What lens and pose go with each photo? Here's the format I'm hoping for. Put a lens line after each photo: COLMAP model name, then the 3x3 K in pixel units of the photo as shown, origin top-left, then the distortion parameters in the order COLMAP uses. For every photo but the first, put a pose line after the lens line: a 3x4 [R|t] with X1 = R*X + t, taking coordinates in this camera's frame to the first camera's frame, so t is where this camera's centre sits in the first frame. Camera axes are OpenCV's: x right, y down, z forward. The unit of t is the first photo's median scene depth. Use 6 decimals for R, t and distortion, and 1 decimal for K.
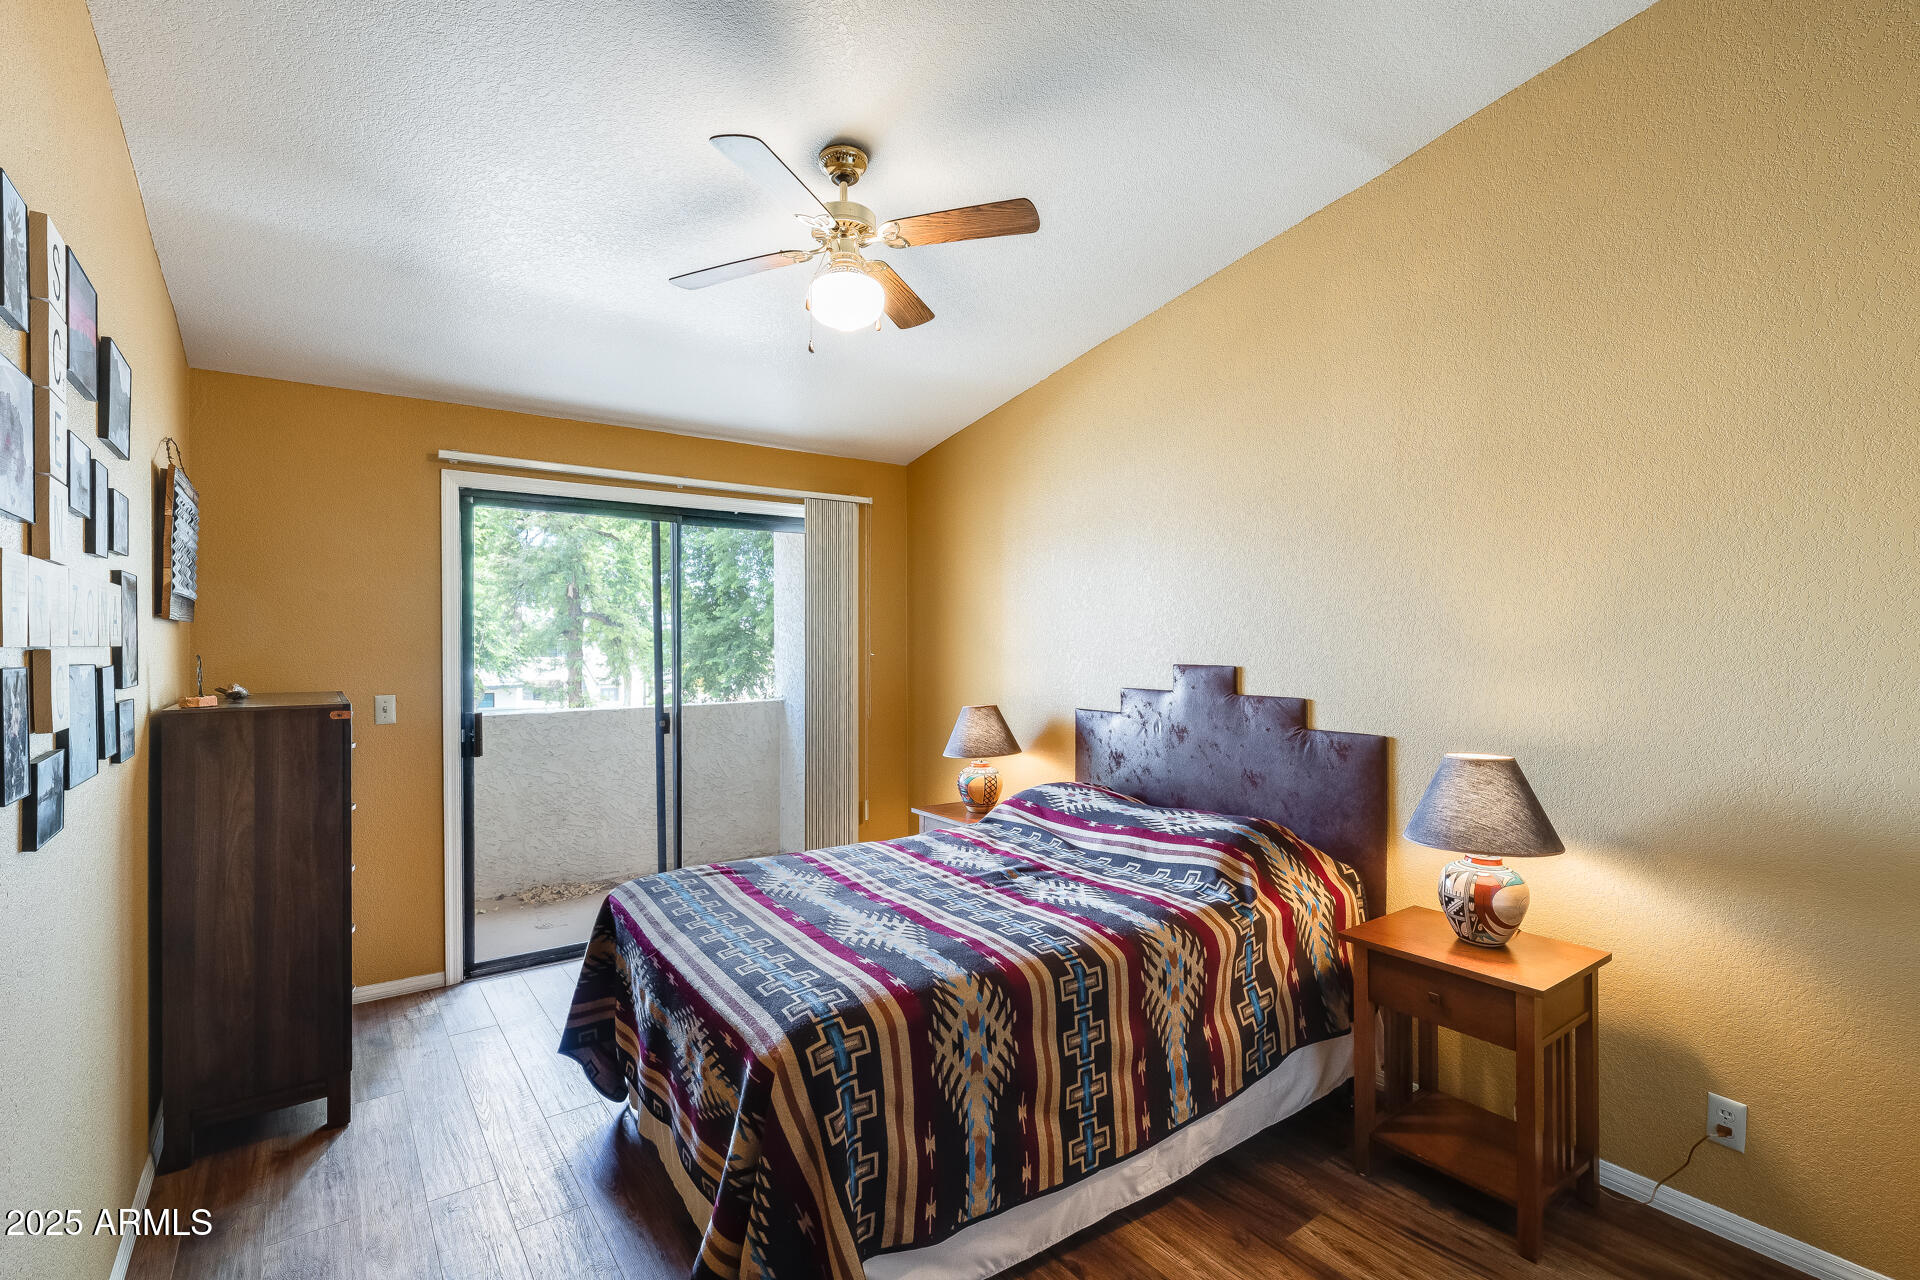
lens RADIAL K [[893.1, 0, 974.9], [0, 893.1, 637.7], [0, 0, 1]] dist [0.000473, -0.000088]
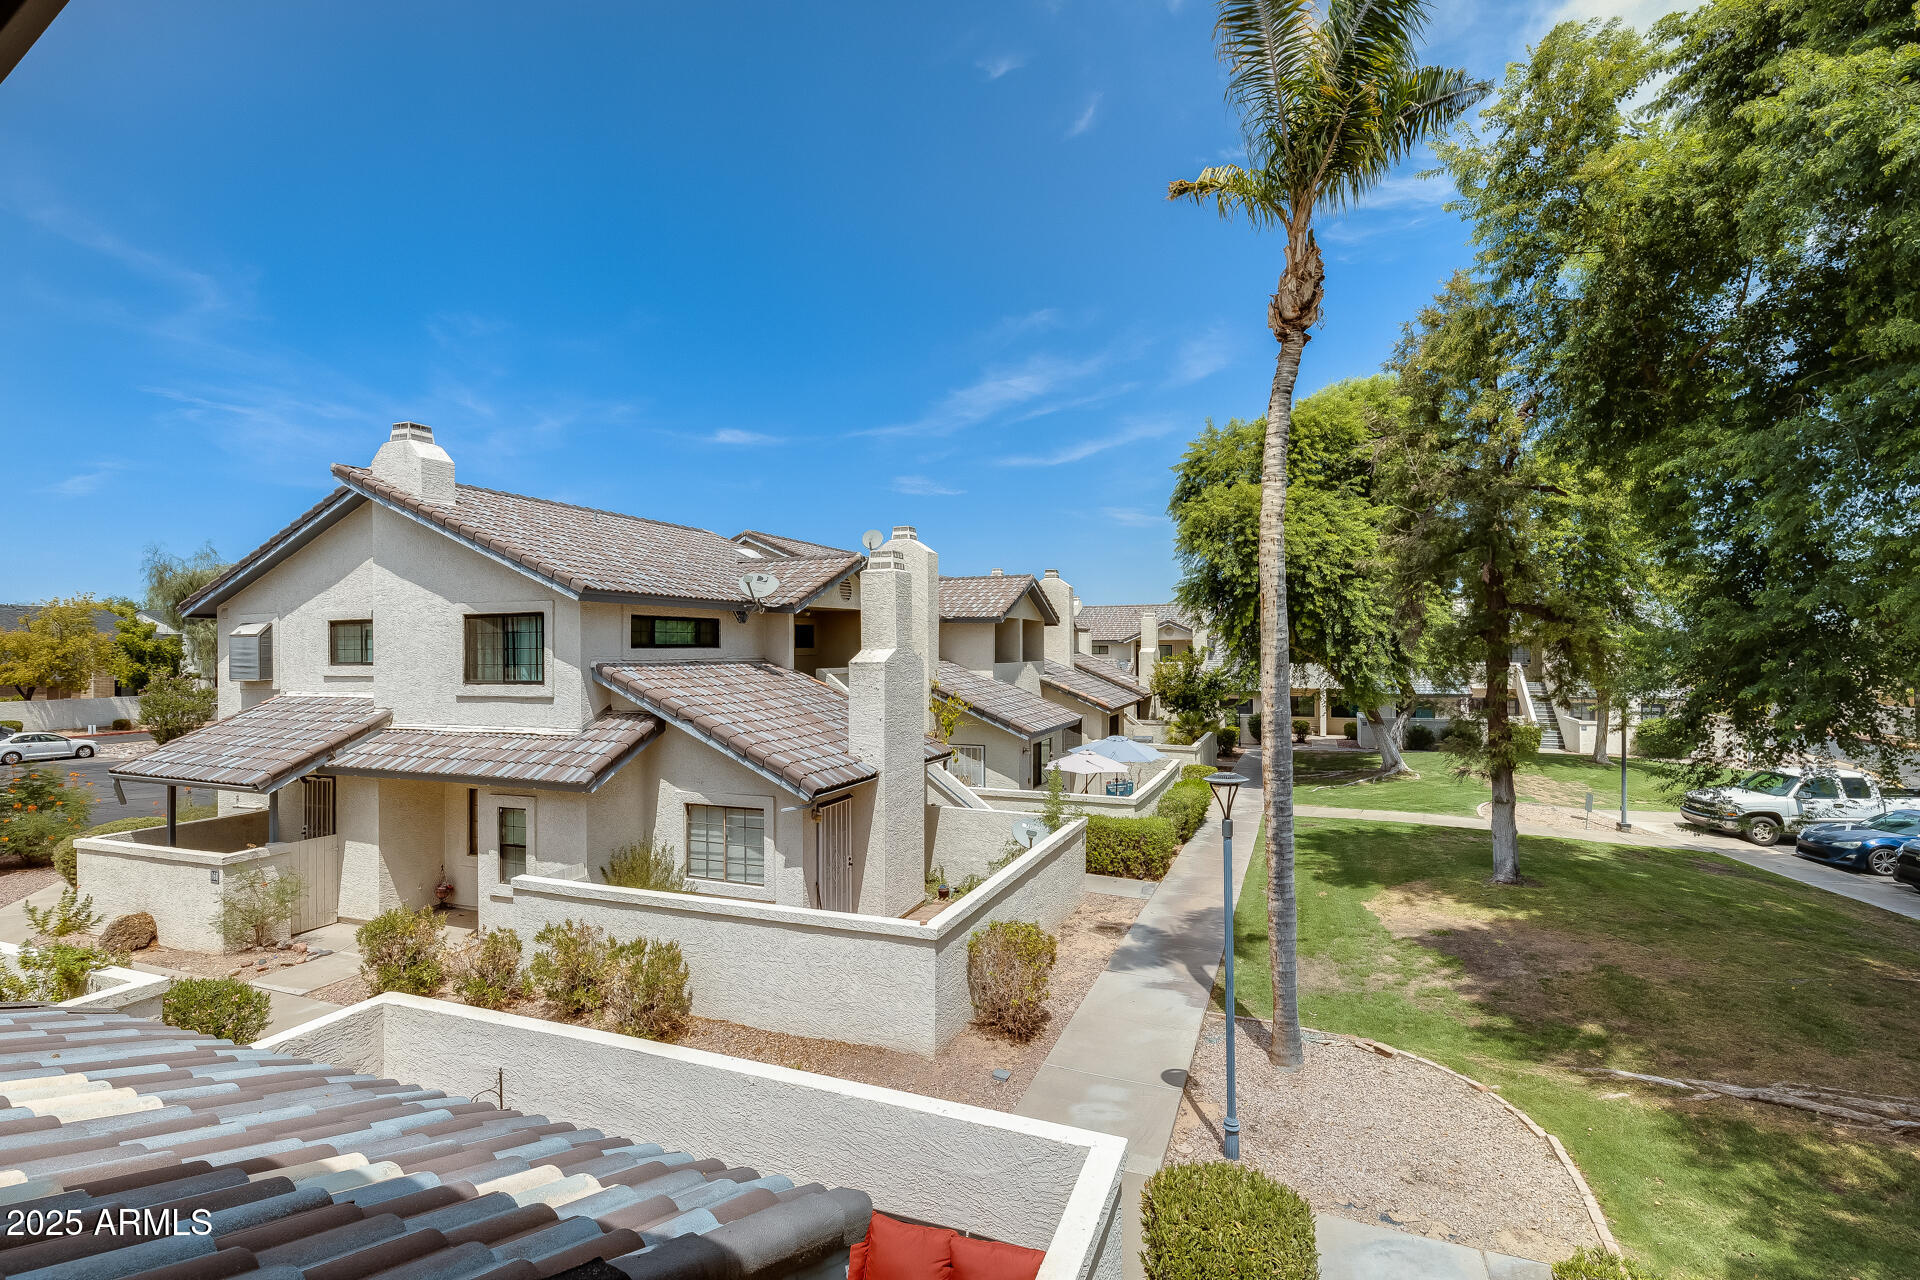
lens RADIAL K [[864.3, 0, 956.7], [0, 864.3, 645.9], [0, 0, 1]] dist [0.000700, -0.000391]
pose [[0.512375, 0.000296, -0.858762, -0.078313], [0.005586, 0.999978, 0.003677, -0.000238], [0.858744, -0.006681, 0.512362, 0.289432]]
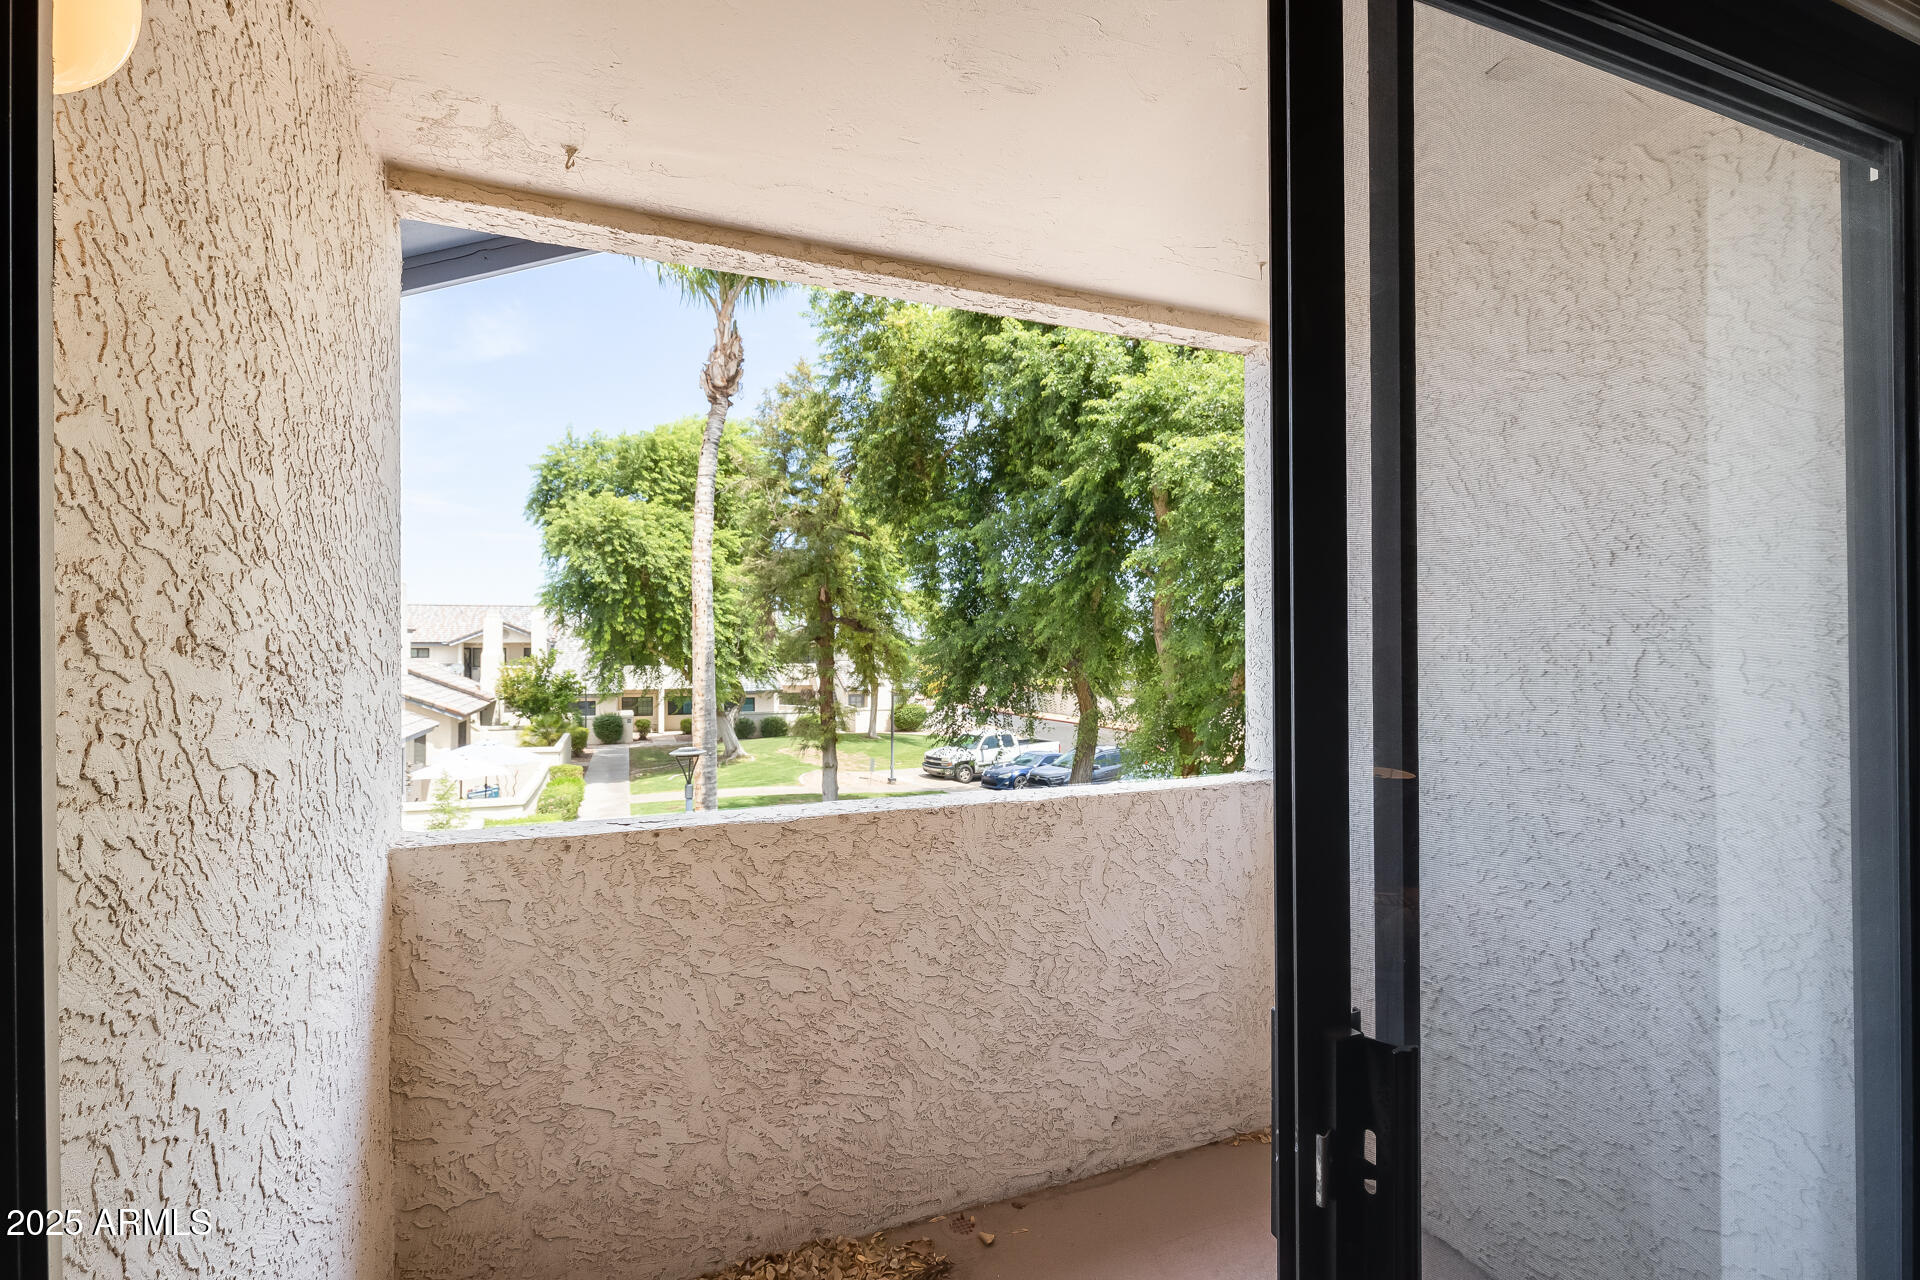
lens RADIAL K [[864.3, 0, 956.7], [0, 864.3, 645.9], [0, 0, 1]] dist [0.000700, -0.000391]
pose [[0.964016, 0.001932, -0.265836, -0.075733], [-0.001976, 0.999998, 0.000101, 0.001326], [0.265835, 0.000428, 0.964018, 0.163905]]
